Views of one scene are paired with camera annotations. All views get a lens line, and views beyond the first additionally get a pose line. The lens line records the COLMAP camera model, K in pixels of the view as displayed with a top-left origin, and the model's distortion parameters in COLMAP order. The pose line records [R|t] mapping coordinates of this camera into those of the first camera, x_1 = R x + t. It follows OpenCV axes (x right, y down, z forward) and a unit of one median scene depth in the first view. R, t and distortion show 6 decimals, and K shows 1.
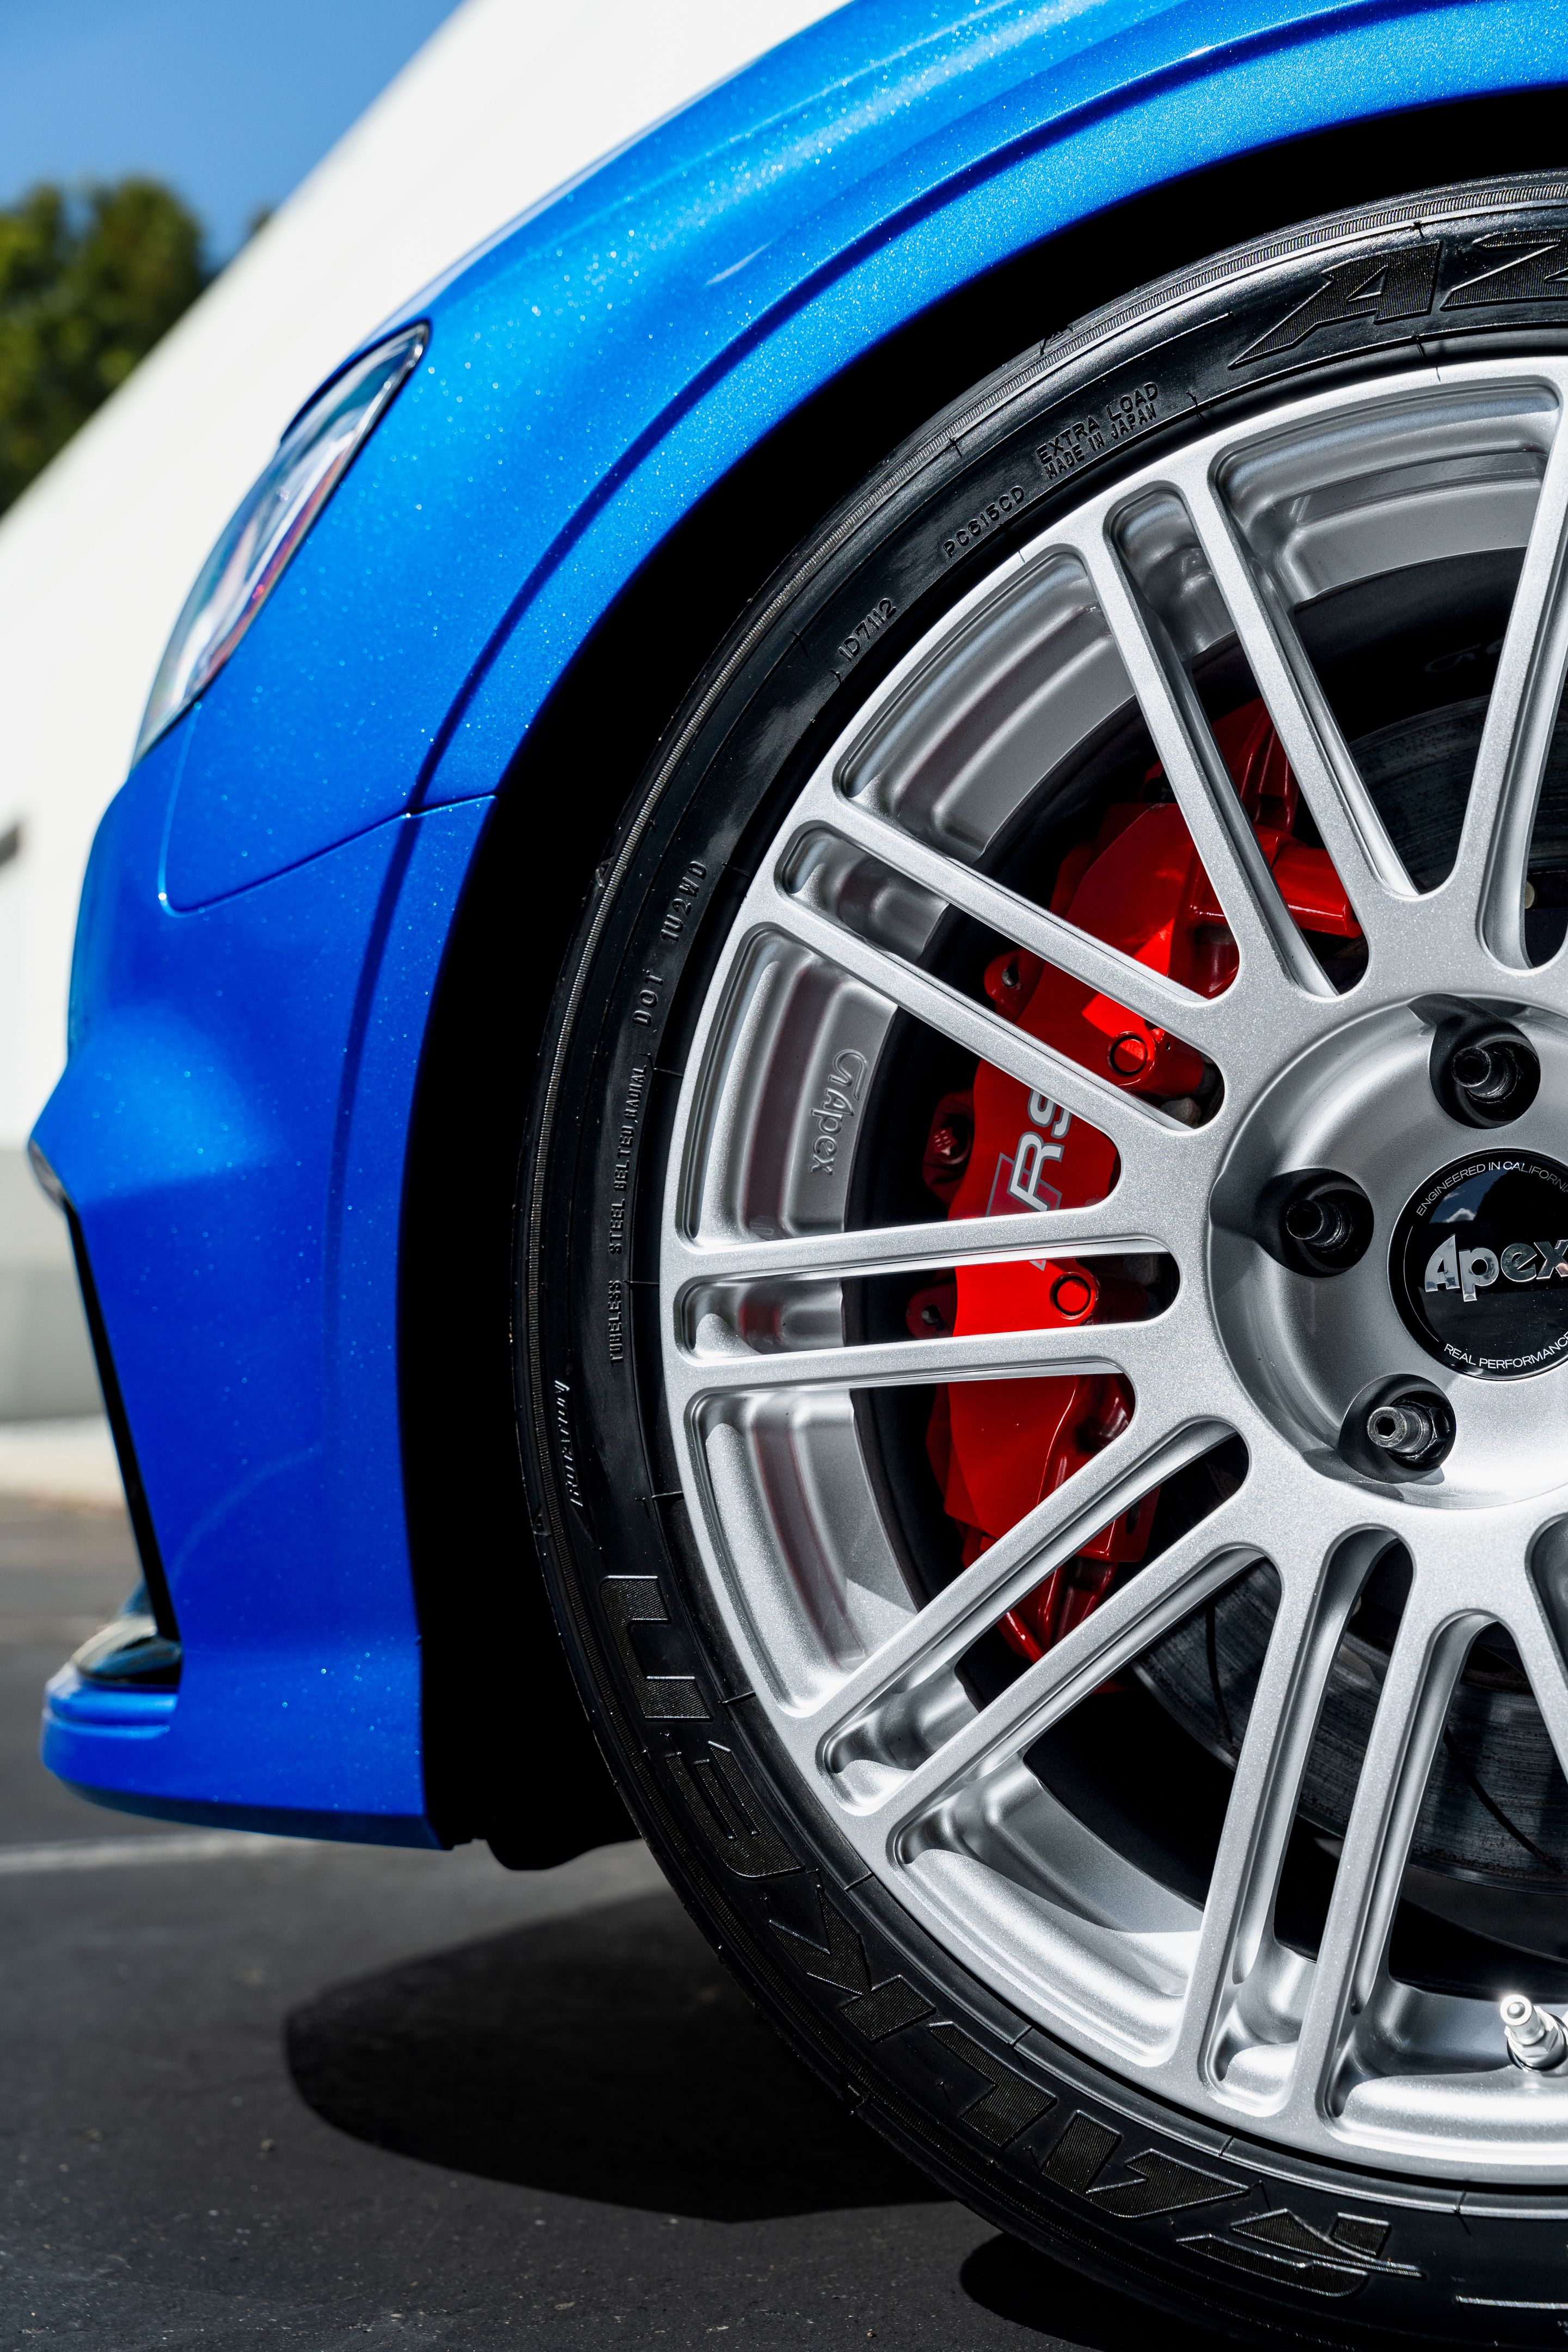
lens RADIAL K [[3176.3, 0, 722.7], [0, 3176.3, 1182.3], [0, 0, 1]] dist [-0.000640, -0.041519]
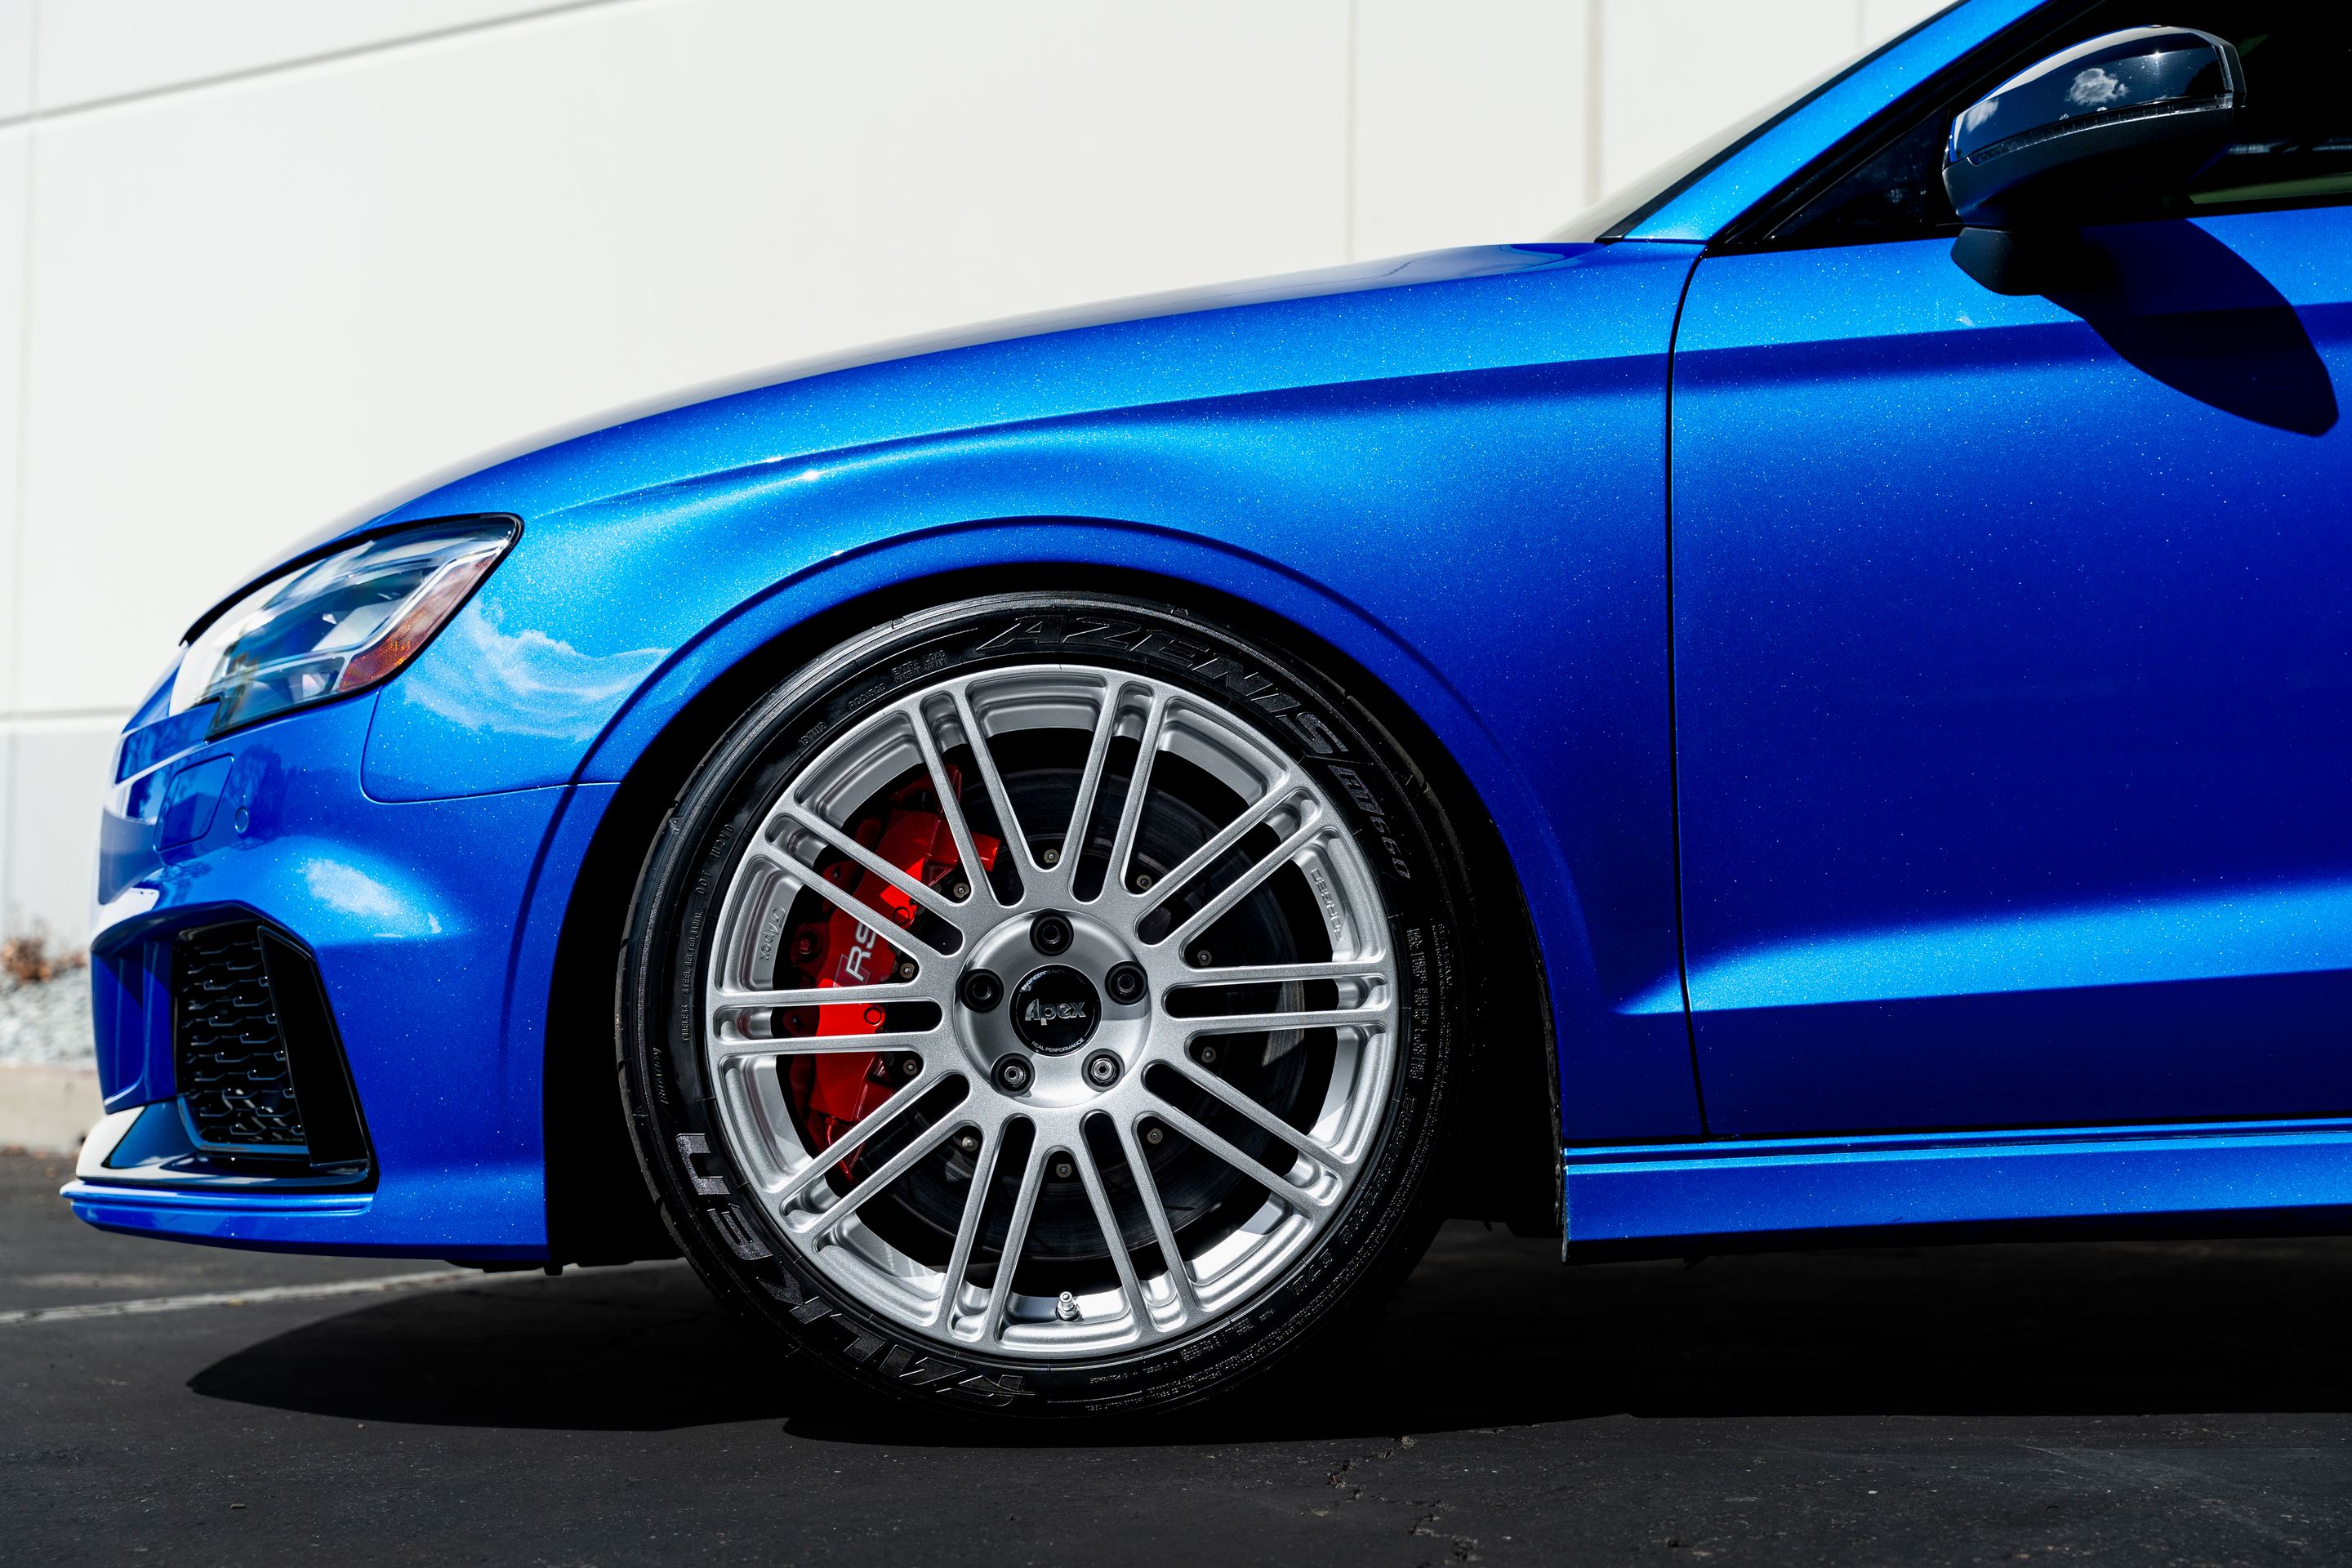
lens RADIAL K [[4122.6, 0, 1179.8], [0, 4122.6, 744.1], [0, 0, 1]] dist [0.027995, 0.084624]
pose [[0.886370, 0.042478, 0.461024, -1.141140], [-0.056874, 0.998230, 0.017372, -0.239231], [-0.459470, -0.041618, 0.887218, -1.866945]]
